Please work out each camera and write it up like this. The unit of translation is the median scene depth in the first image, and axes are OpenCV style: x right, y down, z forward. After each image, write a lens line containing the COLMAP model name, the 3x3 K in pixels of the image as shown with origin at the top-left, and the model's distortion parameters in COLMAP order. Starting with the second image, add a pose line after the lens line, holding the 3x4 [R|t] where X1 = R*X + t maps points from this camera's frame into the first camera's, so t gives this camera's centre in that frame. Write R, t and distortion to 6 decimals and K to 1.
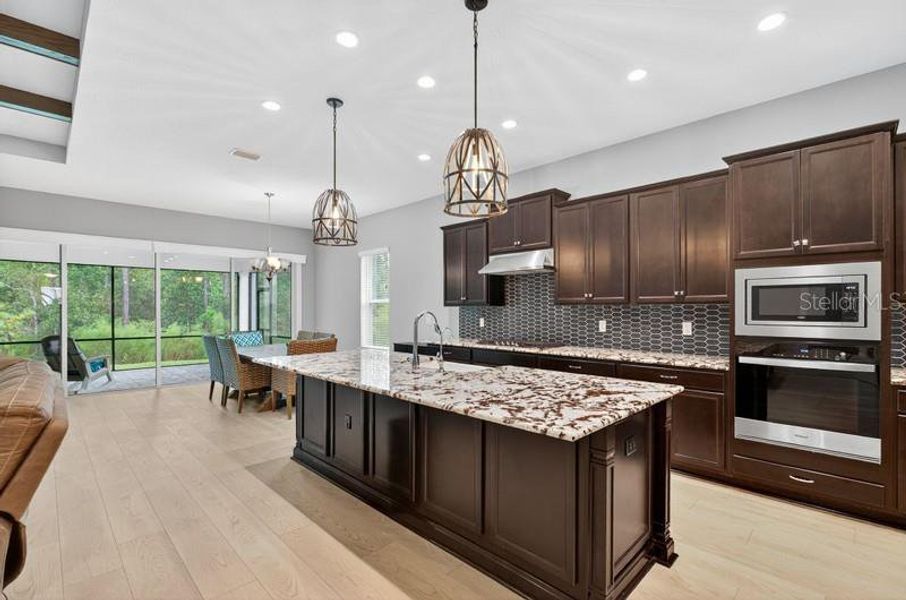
lens RADIAL K [[414.2, 0, 453.0], [0, 414.2, 300.0], [0, 0, 1]] dist [-0.000643, 0.000117]
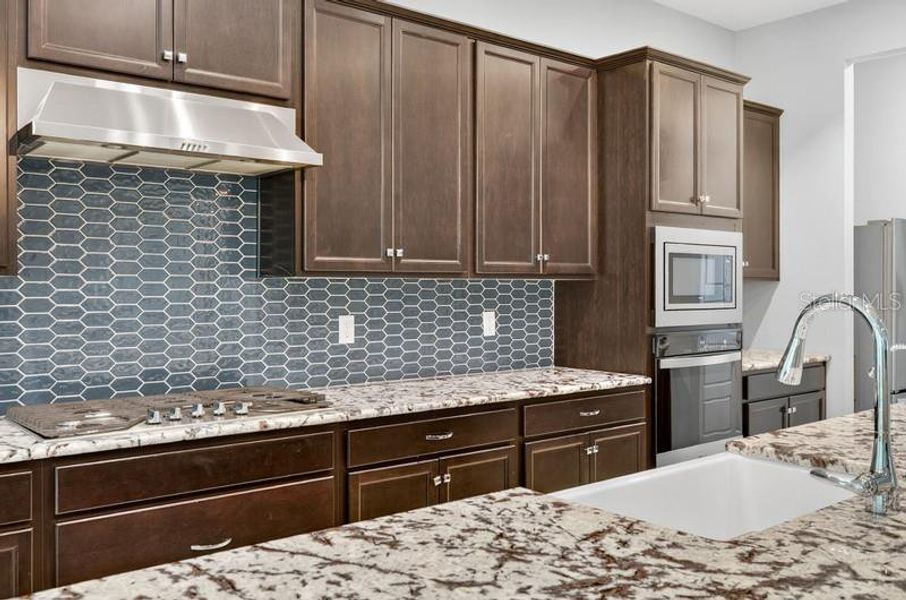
lens RADIAL K [[861.4, 0, 452.6], [0, 861.4, 319.6], [0, 0, 1]] dist [-0.006542, -0.005028]
pose [[0.064547, -0.041589, 0.997048, -0.541595], [-0.022514, 0.998816, 0.043120, 0.017418], [-0.997661, -0.025231, 0.063535, 0.988052]]
